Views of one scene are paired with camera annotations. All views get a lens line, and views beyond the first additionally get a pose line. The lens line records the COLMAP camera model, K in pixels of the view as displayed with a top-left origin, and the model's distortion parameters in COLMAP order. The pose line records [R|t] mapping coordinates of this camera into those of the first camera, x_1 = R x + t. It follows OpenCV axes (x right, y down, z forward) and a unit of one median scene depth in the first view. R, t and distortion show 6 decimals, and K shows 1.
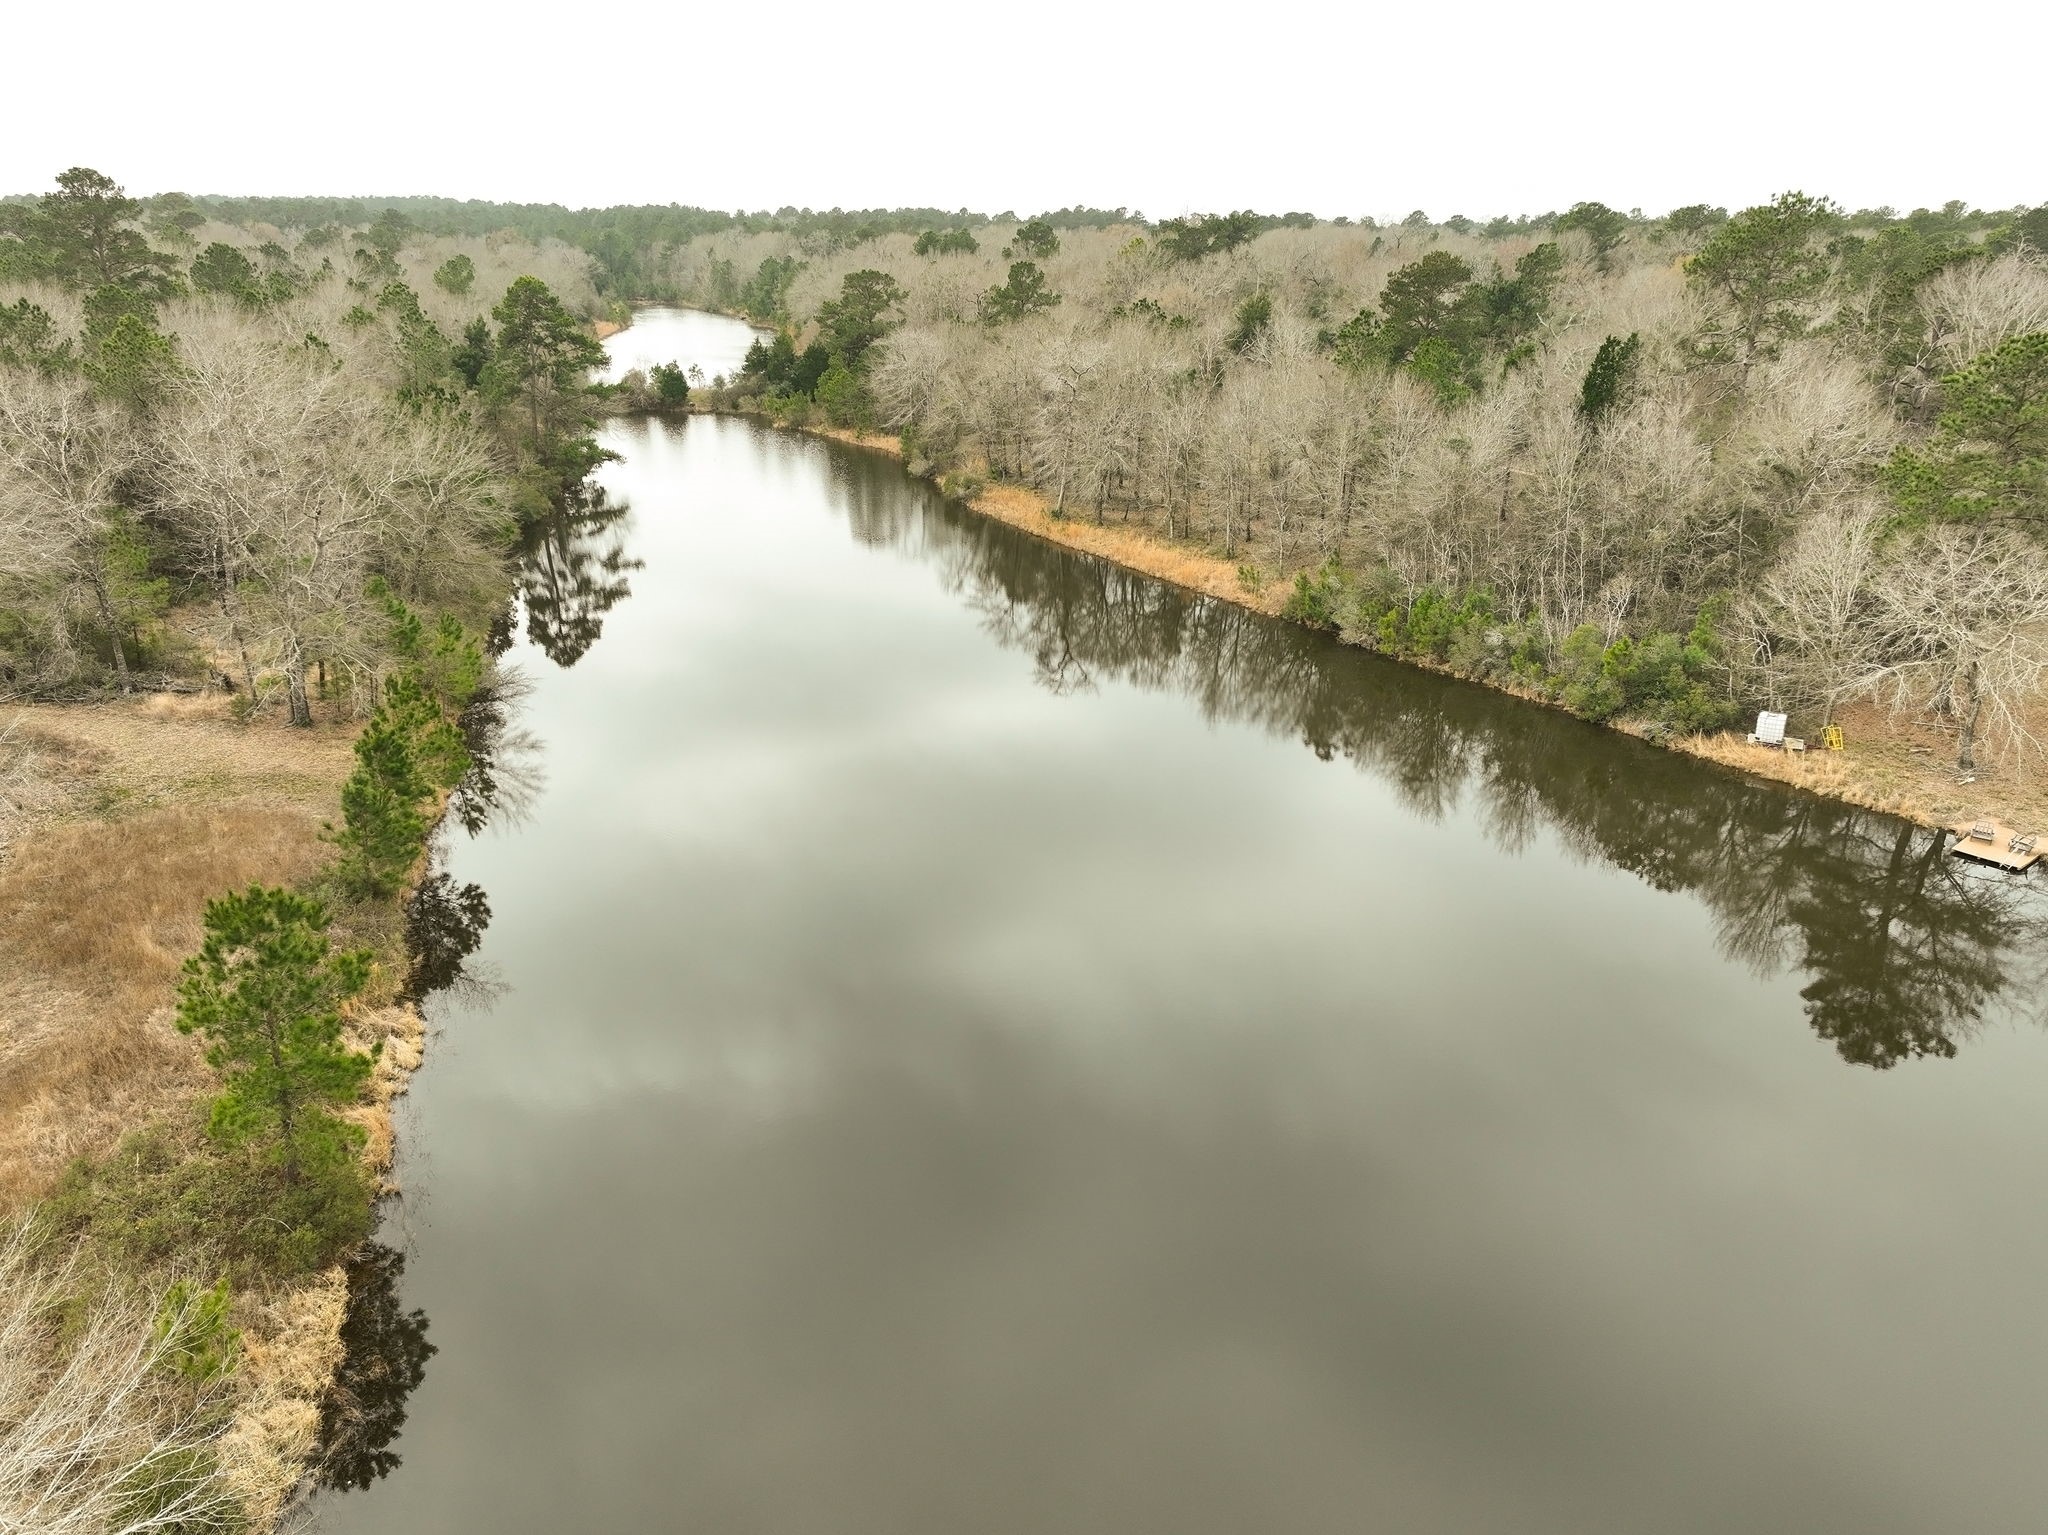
lens RADIAL K [[1430.2, 0, 1020.7], [0, 1430.2, 765.1], [0, 0, 1]] dist [0.006998, 0.006367]
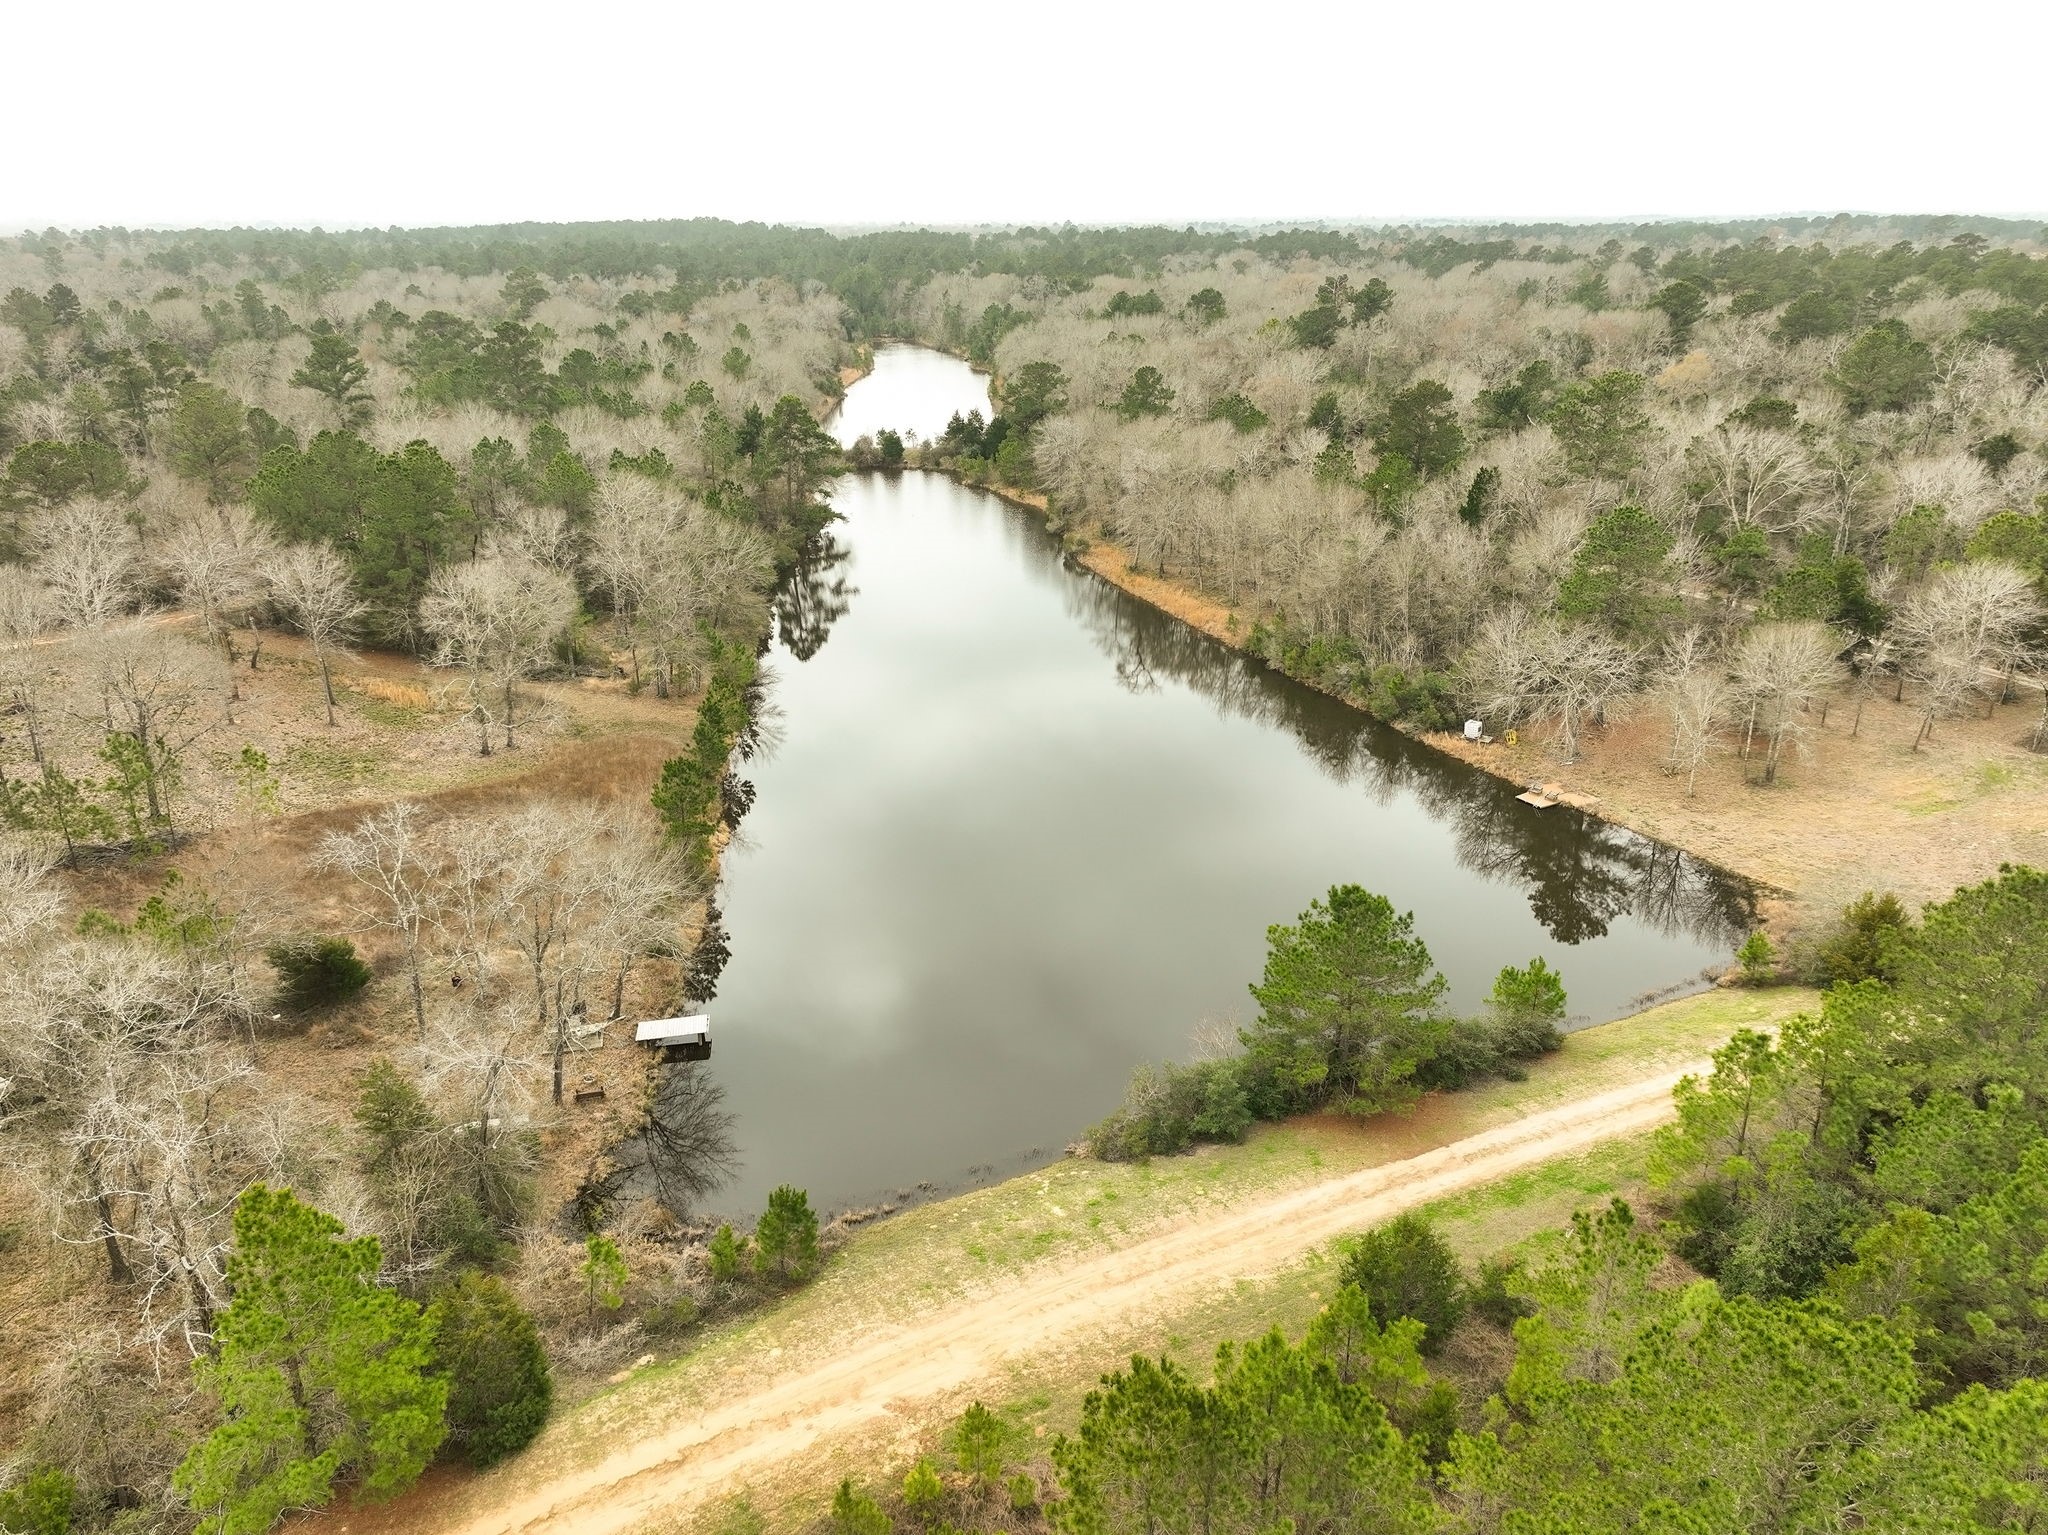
lens RADIAL K [[1430.2, 0, 1025.8], [0, 1430.2, 767.3], [0, 0, 1]] dist [0.006998, 0.006367]
pose [[0.986764, 0.043753, -0.156146, 0.131278], [-0.042311, 0.999026, 0.012552, 0.010097], [0.156543, -0.005779, 0.987654, -0.384222]]
